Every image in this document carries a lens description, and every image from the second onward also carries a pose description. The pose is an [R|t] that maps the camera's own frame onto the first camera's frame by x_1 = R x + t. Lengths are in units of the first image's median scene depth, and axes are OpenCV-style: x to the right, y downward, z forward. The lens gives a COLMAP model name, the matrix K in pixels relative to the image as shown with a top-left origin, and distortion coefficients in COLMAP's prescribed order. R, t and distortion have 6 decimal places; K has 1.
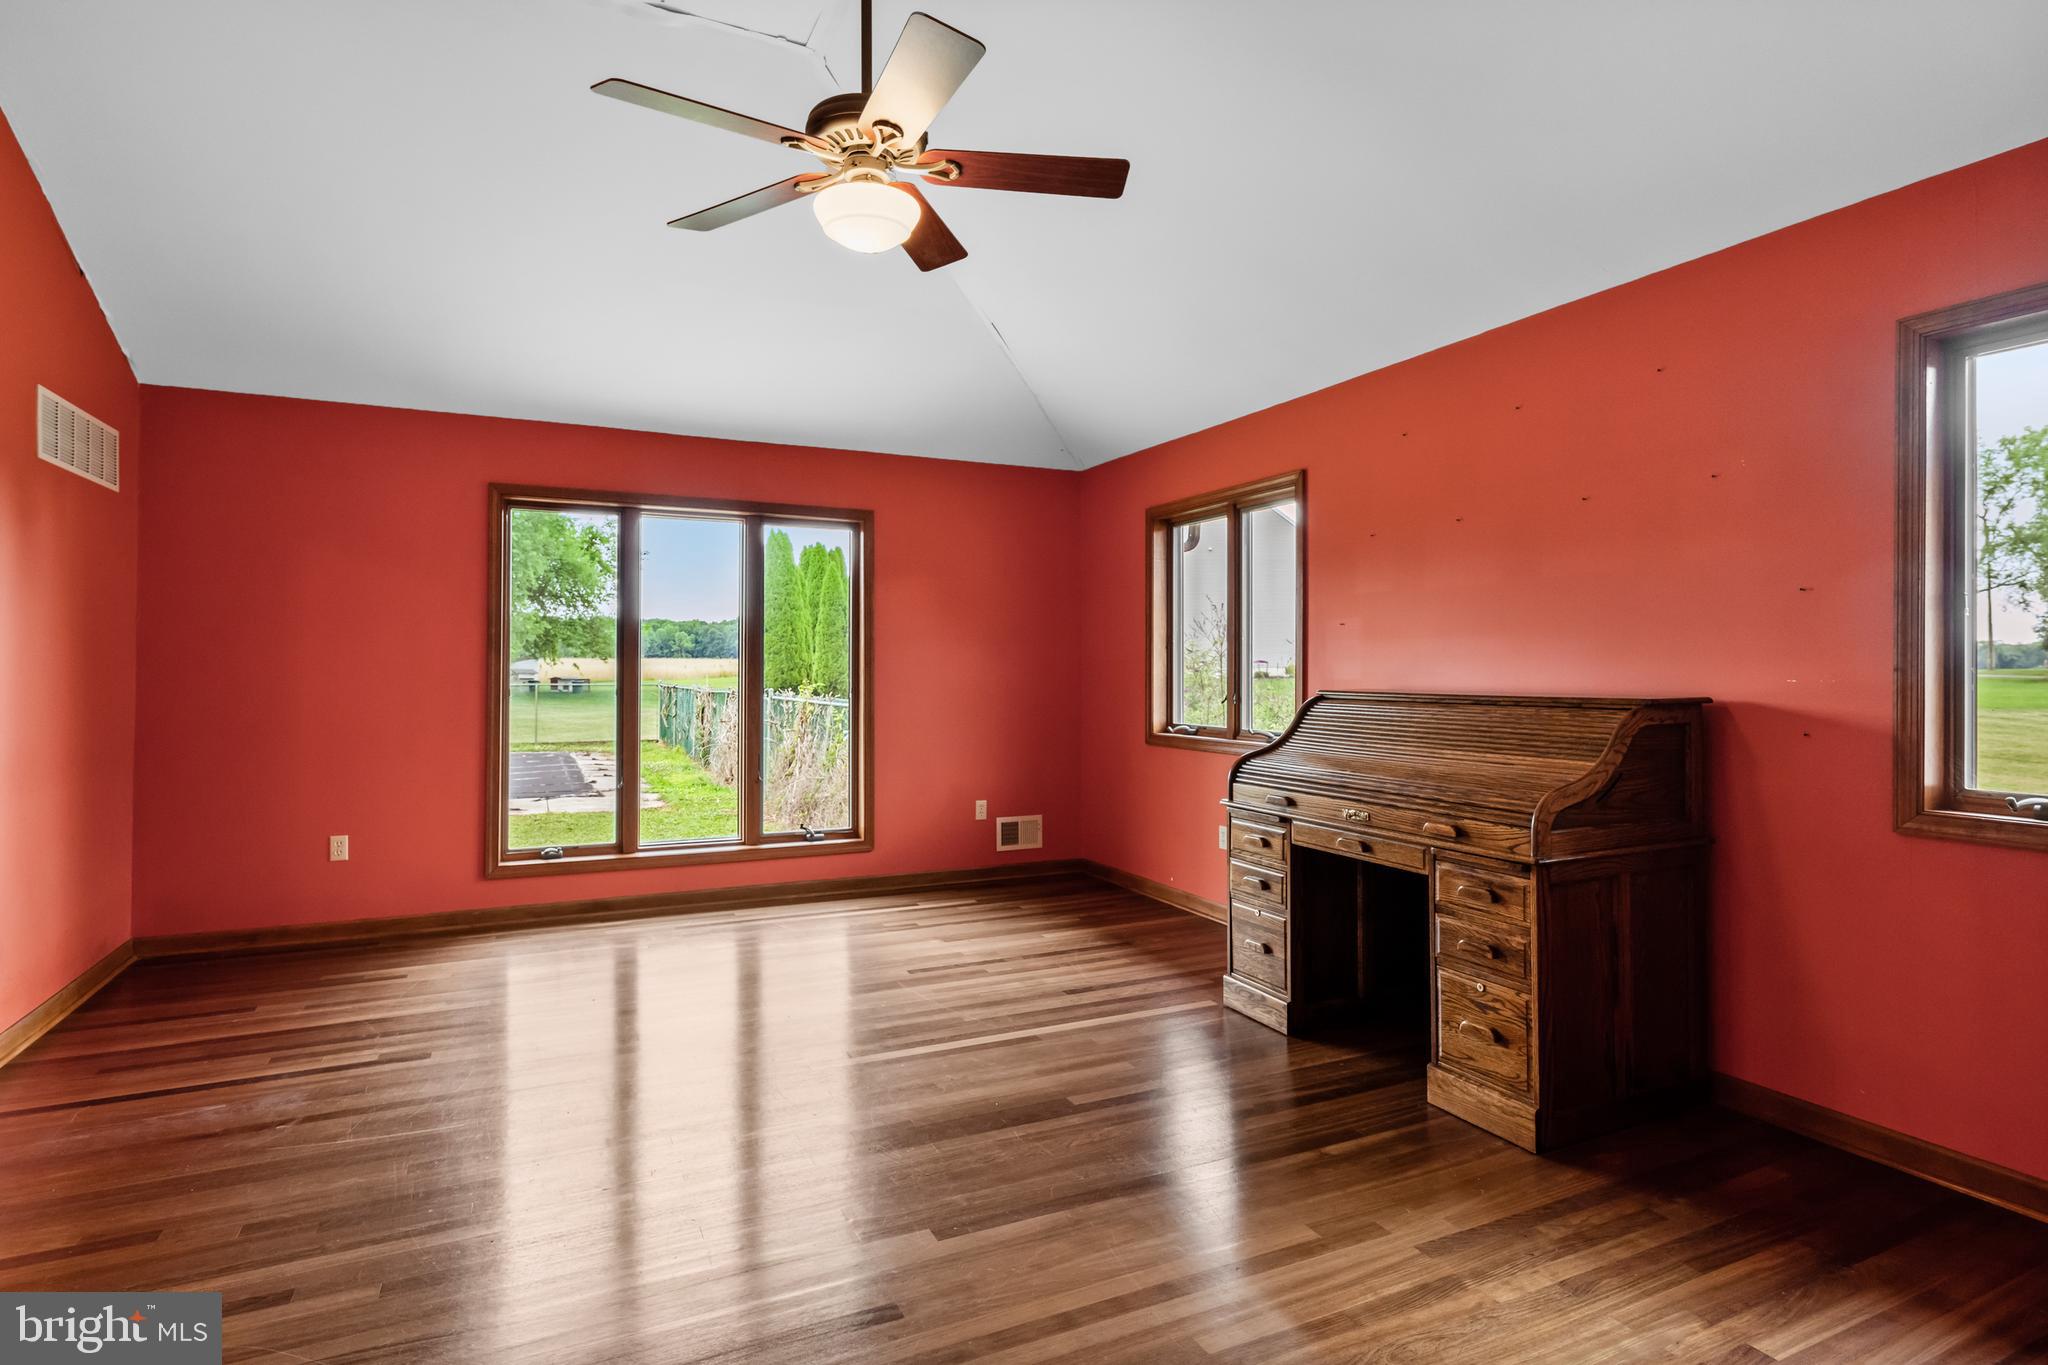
lens RADIAL K [[1078.1, 0, 1030.5], [0, 1078.1, 662.1], [0, 0, 1]] dist [0.003328, -0.001448]
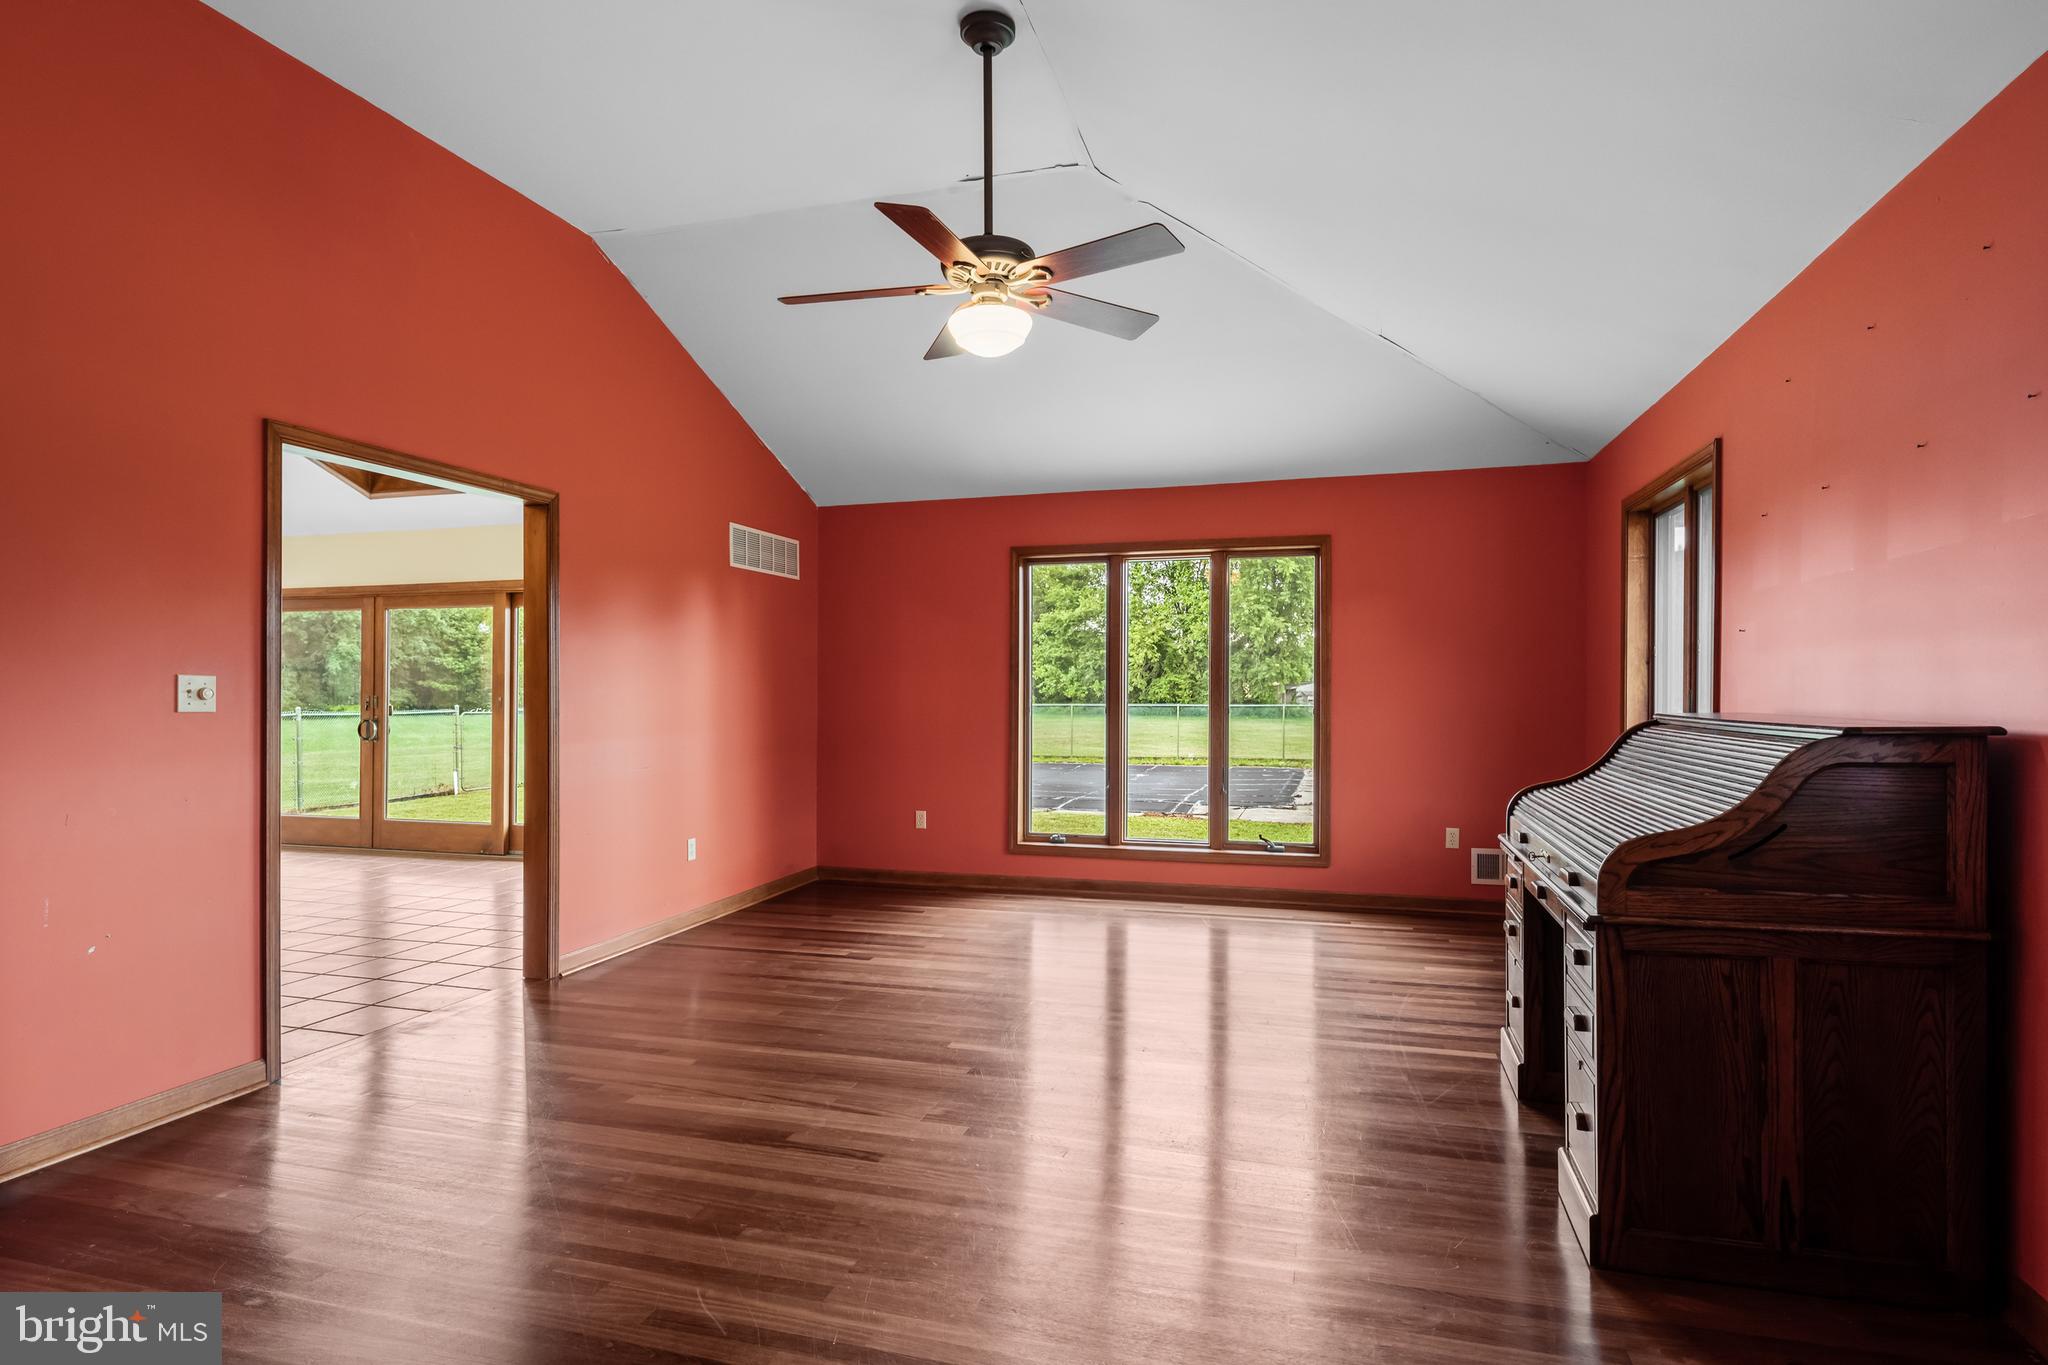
lens RADIAL K [[1078.1, 0, 1022.2], [0, 1078.1, 698.8], [0, 0, 1]] dist [0.003328, -0.001448]
pose [[0.736944, 0.001049, -0.675953, 0.374687], [0.007503, 0.999925, 0.009731, 0.002342], [0.675912, -0.012243, 0.736880, 0.050709]]
